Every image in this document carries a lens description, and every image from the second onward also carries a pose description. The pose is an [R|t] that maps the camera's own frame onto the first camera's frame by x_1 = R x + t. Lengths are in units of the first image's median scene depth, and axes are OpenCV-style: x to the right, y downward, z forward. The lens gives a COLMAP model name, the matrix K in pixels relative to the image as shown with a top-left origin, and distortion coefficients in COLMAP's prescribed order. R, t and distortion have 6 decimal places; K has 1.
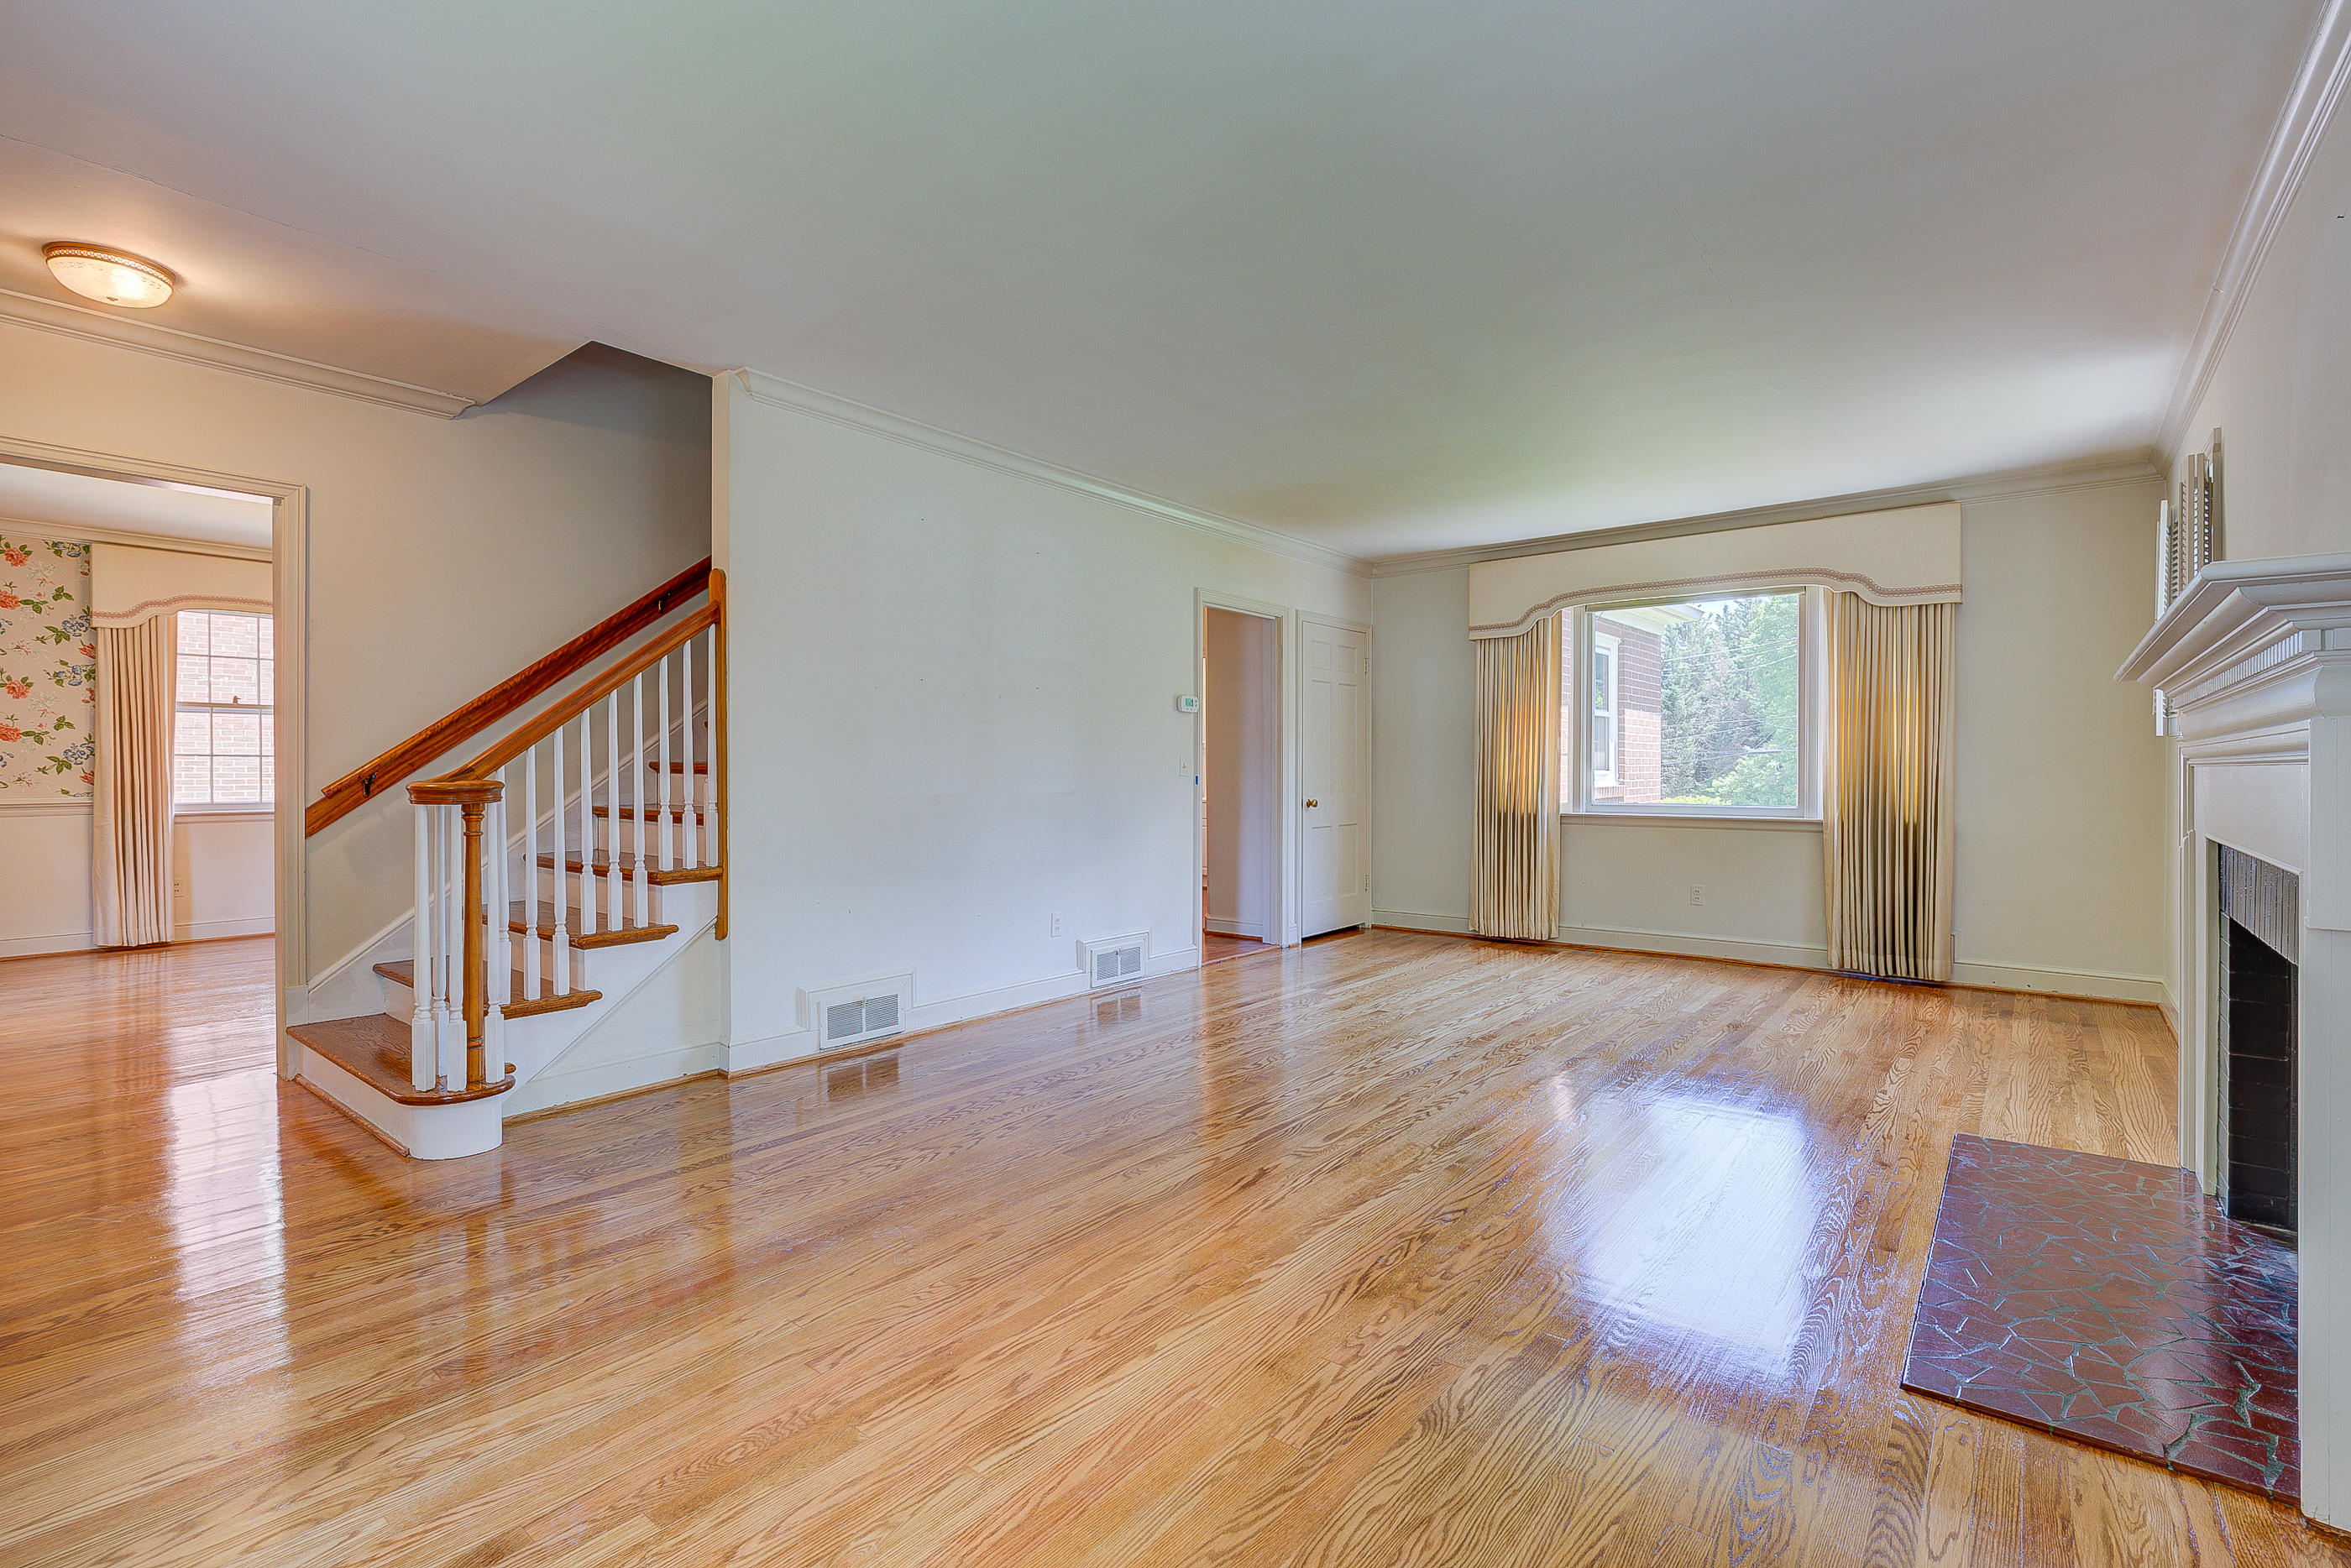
lens RADIAL K [[1056.9, 0, 1183.9], [0, 1056.9, 778.2], [0, 0, 1]] dist [-0.006173, 0.003175]
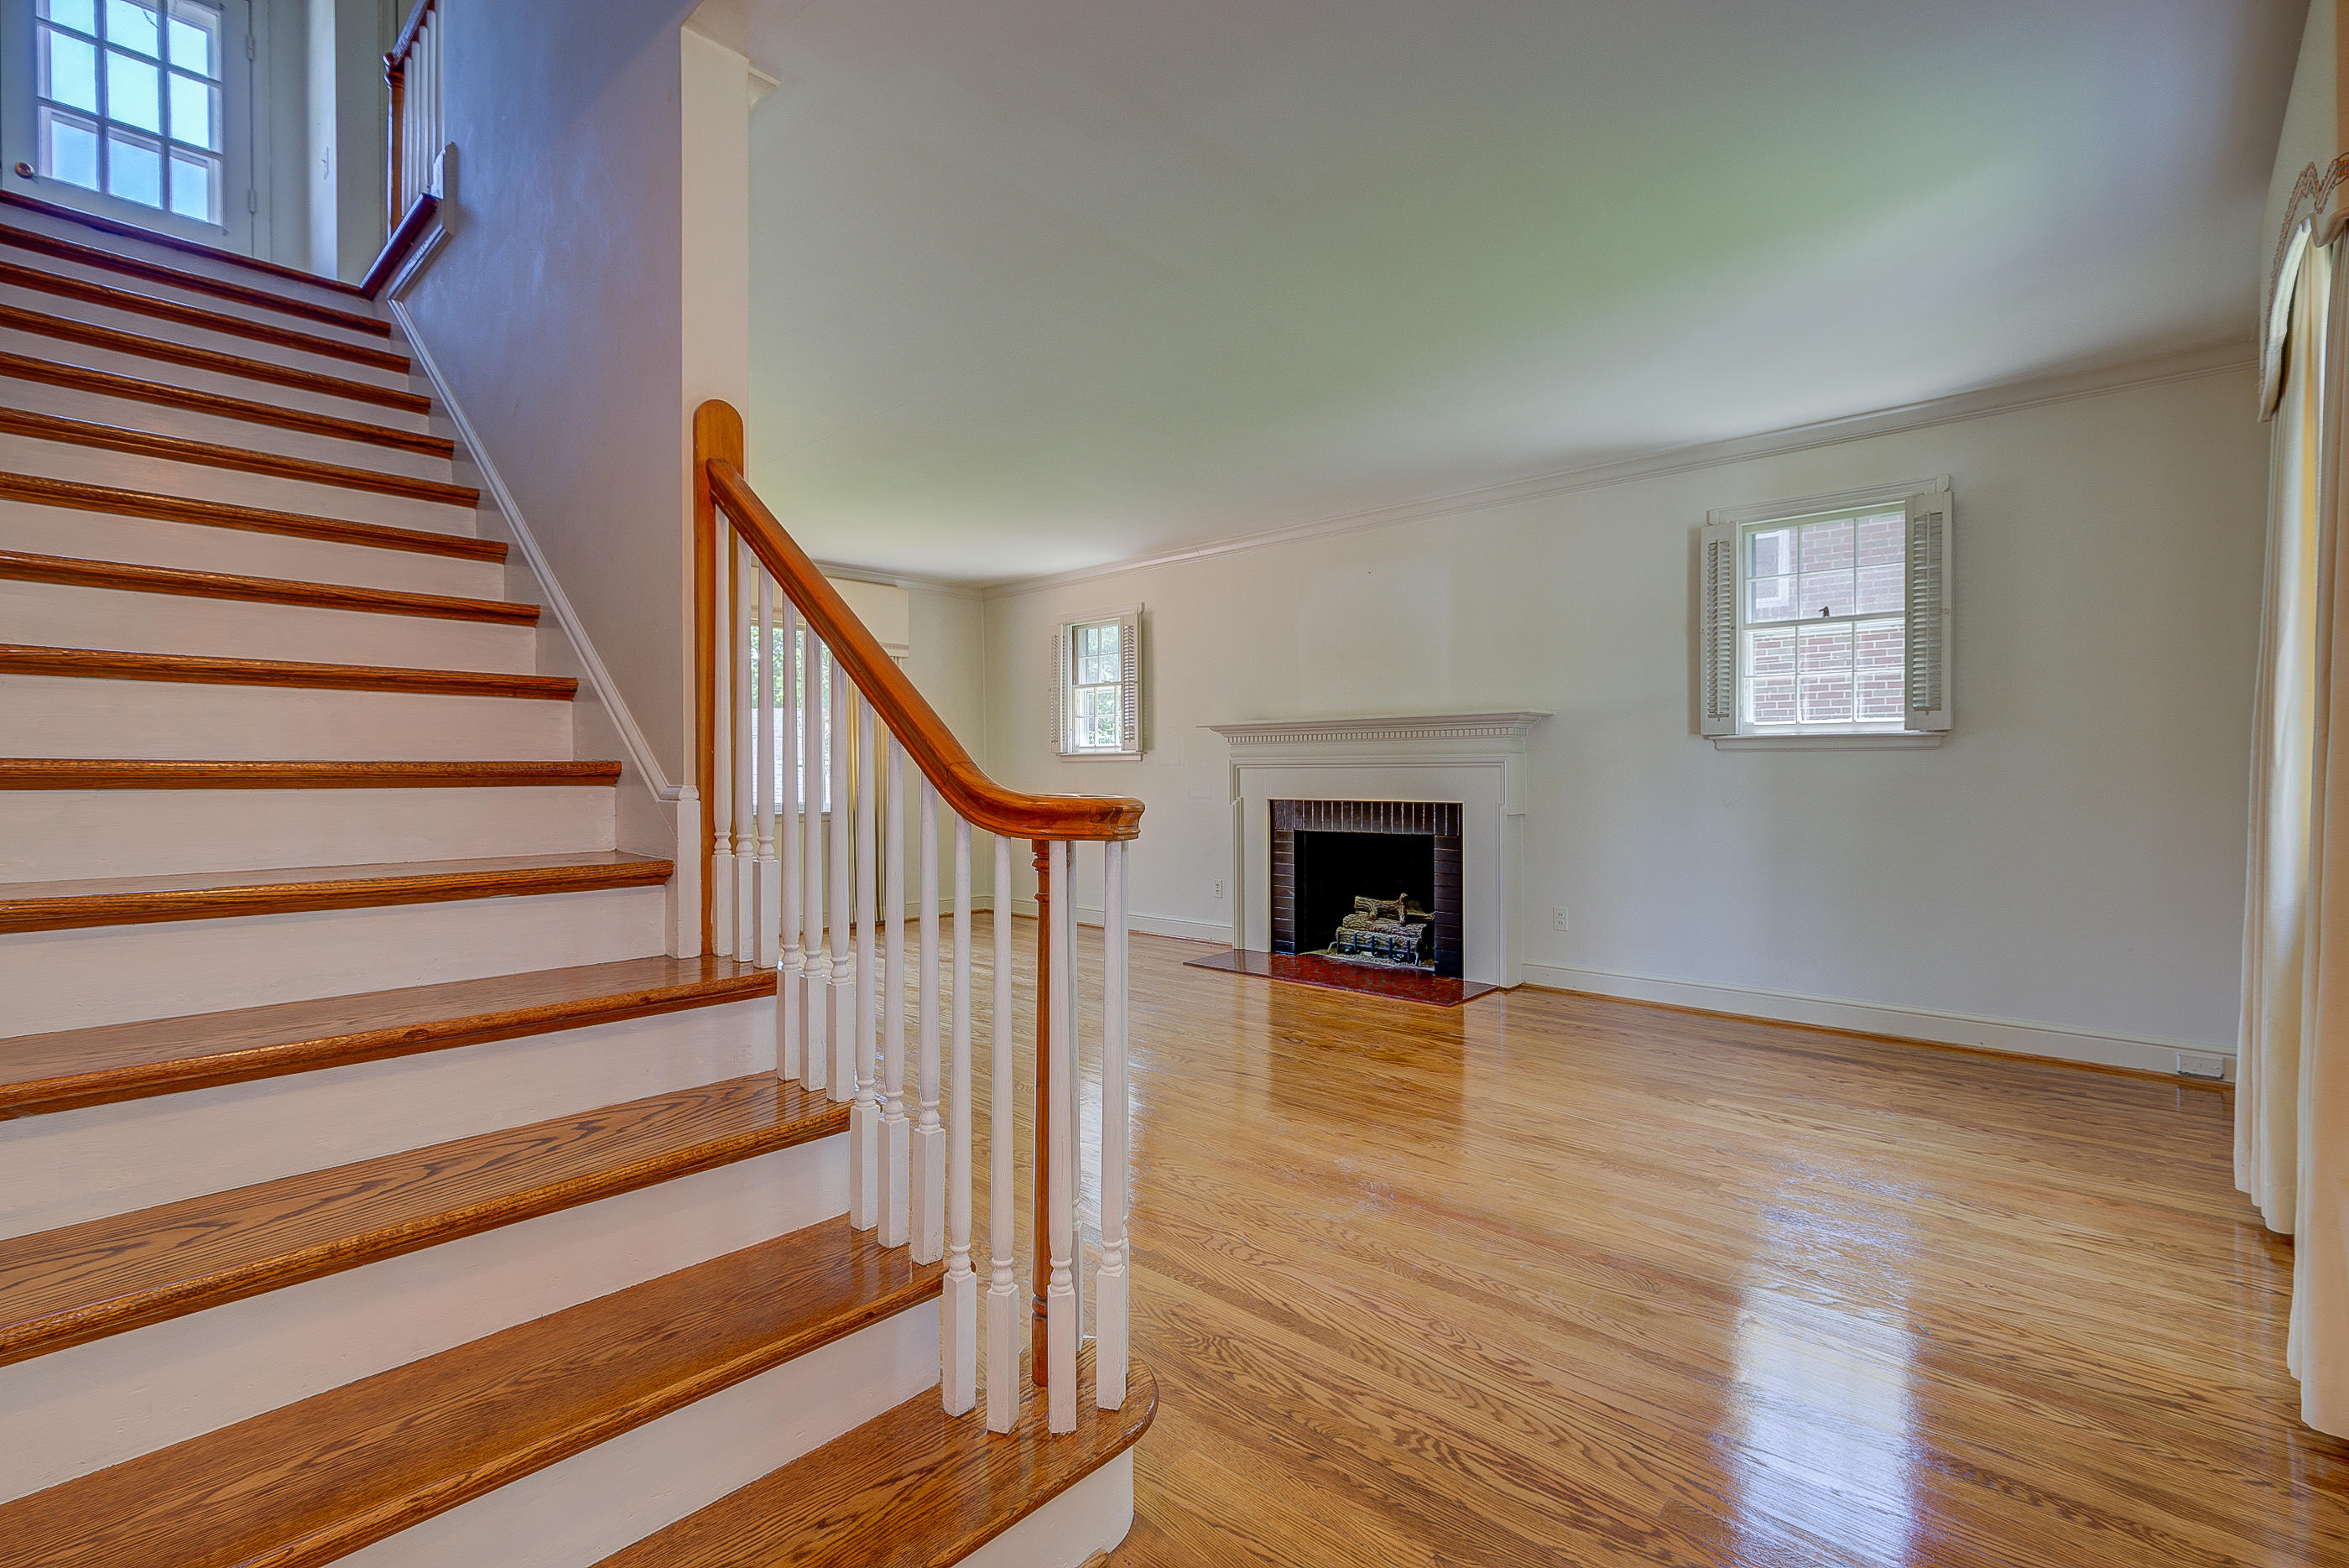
lens RADIAL K [[1056.1, 0, 1171.7], [0, 1056.1, 778.2], [0, 0, 1]] dist [-0.006173, 0.003175]
pose [[0.073720, -0.008372, 0.997244, -0.871676], [0.015555, 0.999853, 0.007244, -0.005975], [-0.997158, 0.014978, 0.073840, 0.661621]]
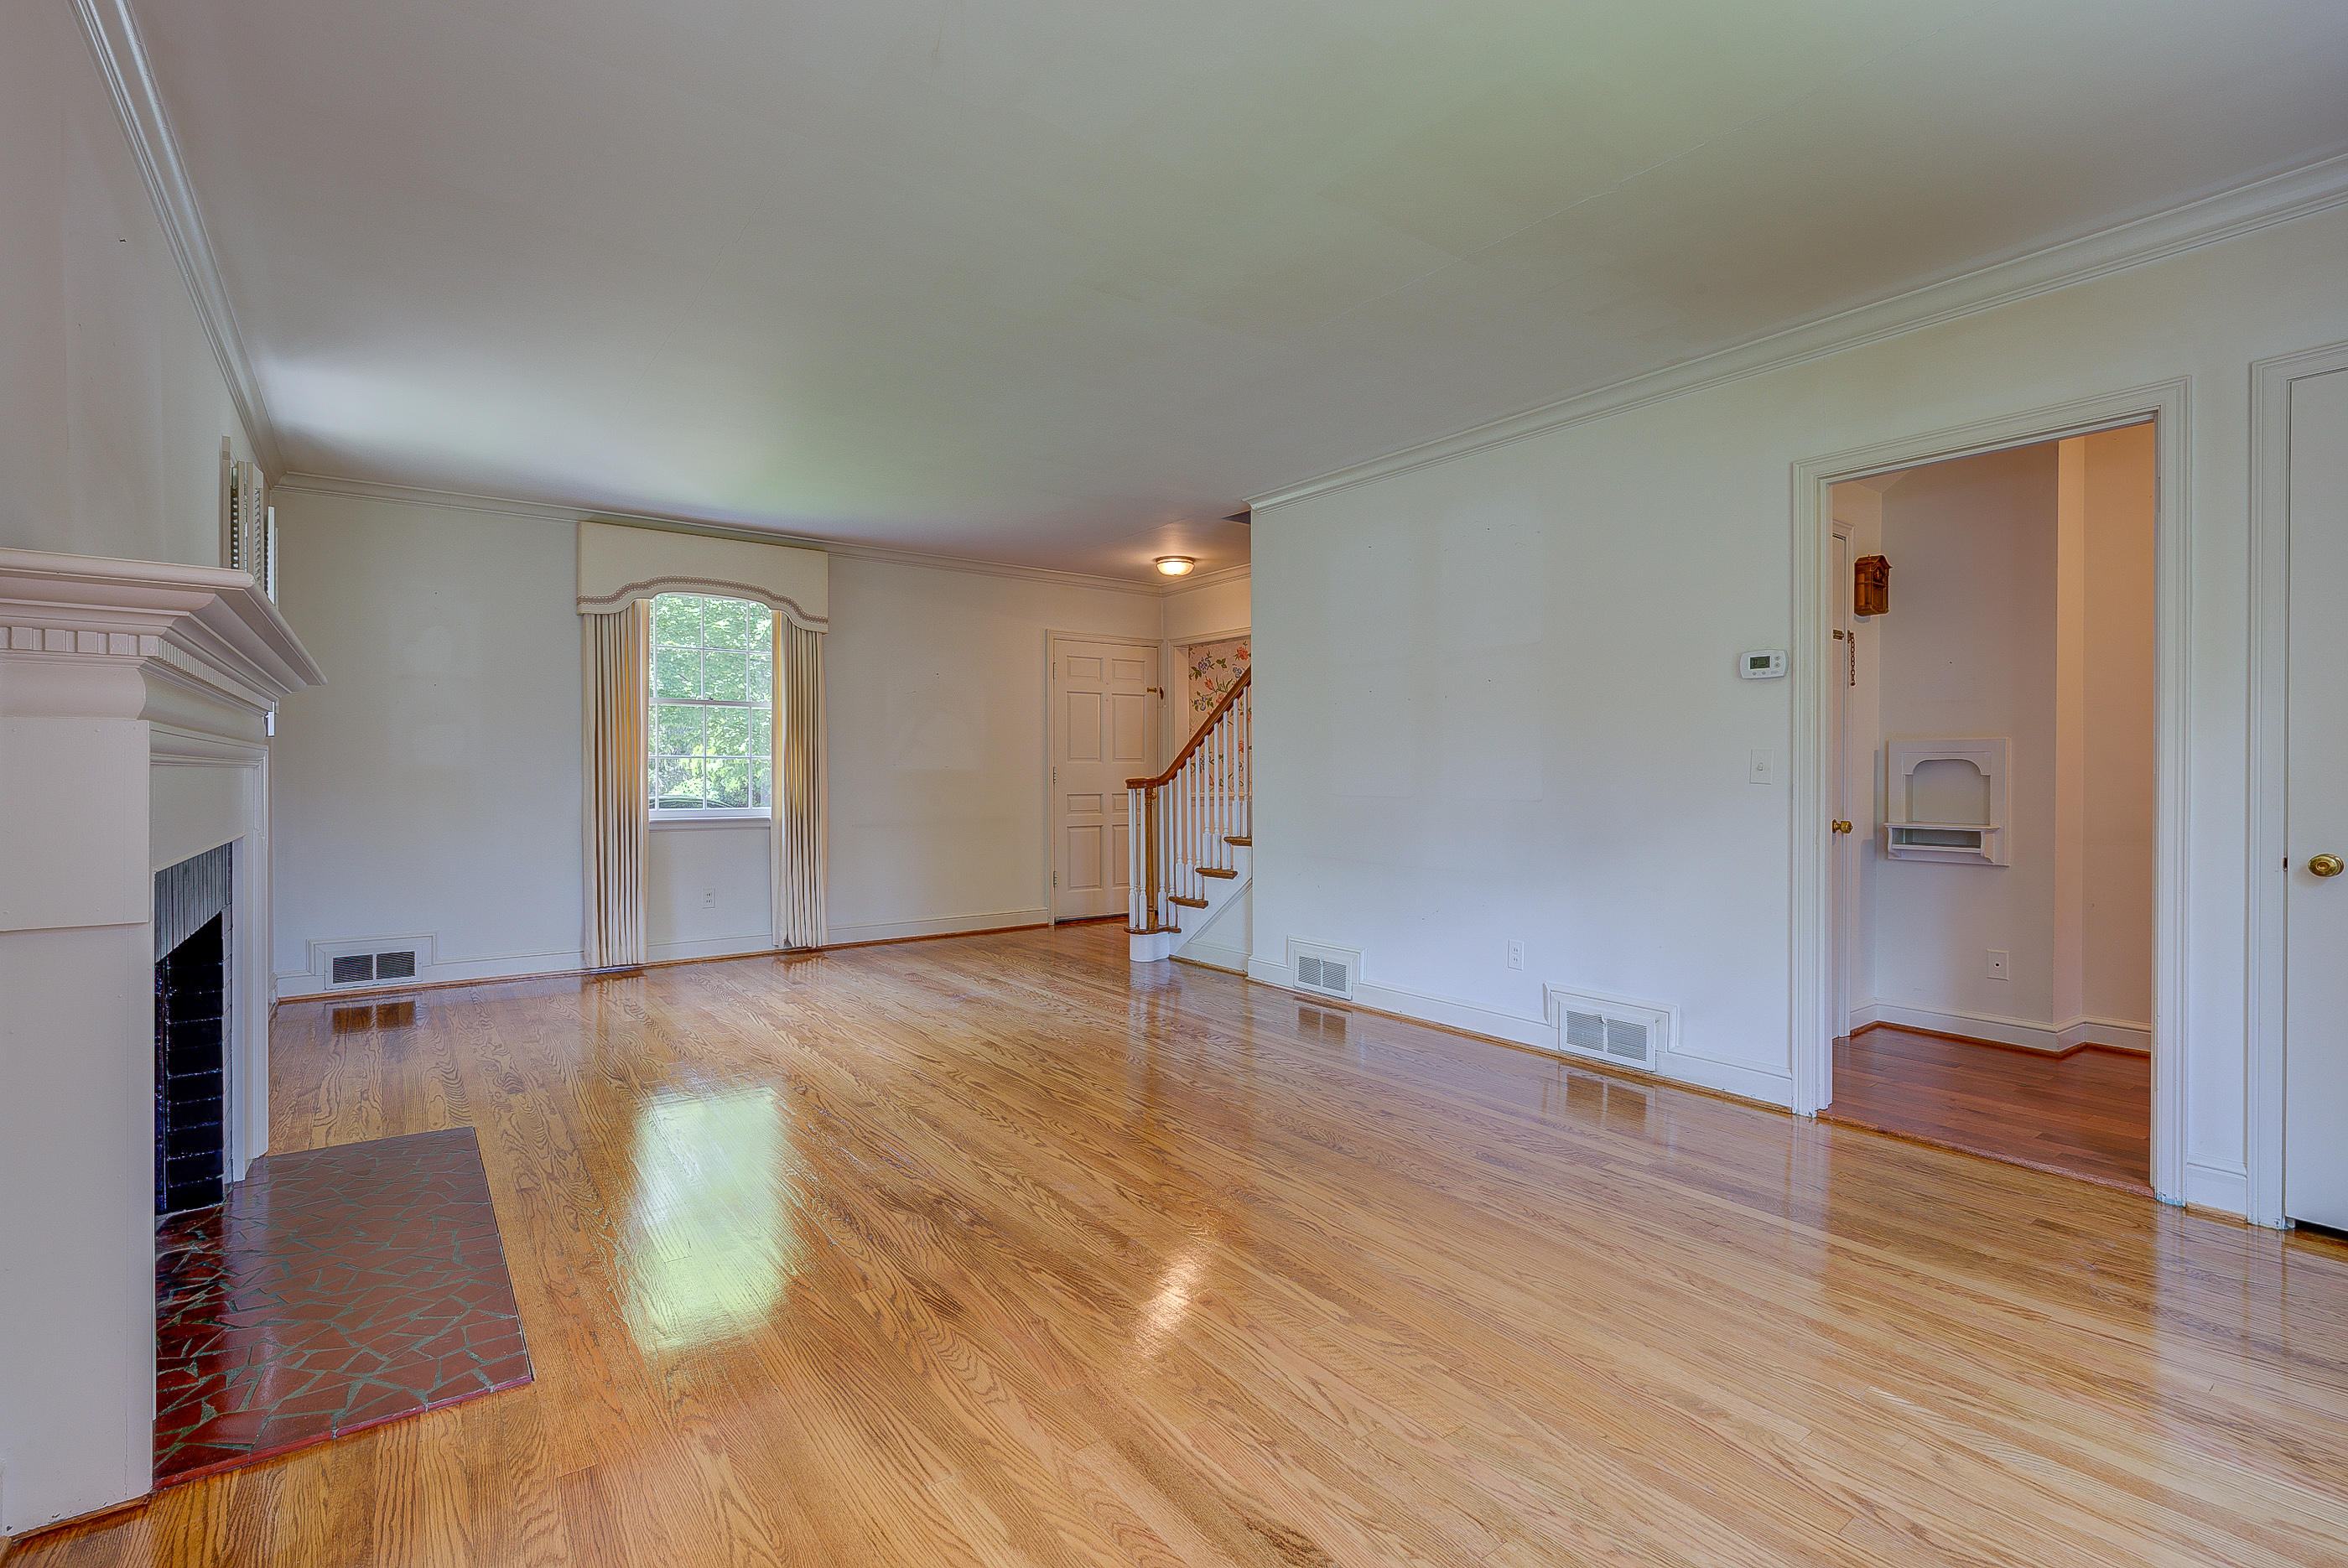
lens RADIAL K [[1055.6, 0, 1177.8], [0, 1055.6, 776.3], [0, 0, 1]] dist [-0.006173, 0.003175]
pose [[-0.249330, 0.002722, -0.968415, 0.922239], [-0.009239, 0.999944, 0.005189, -0.008499], [0.968375, 0.010241, -0.249291, 1.136421]]
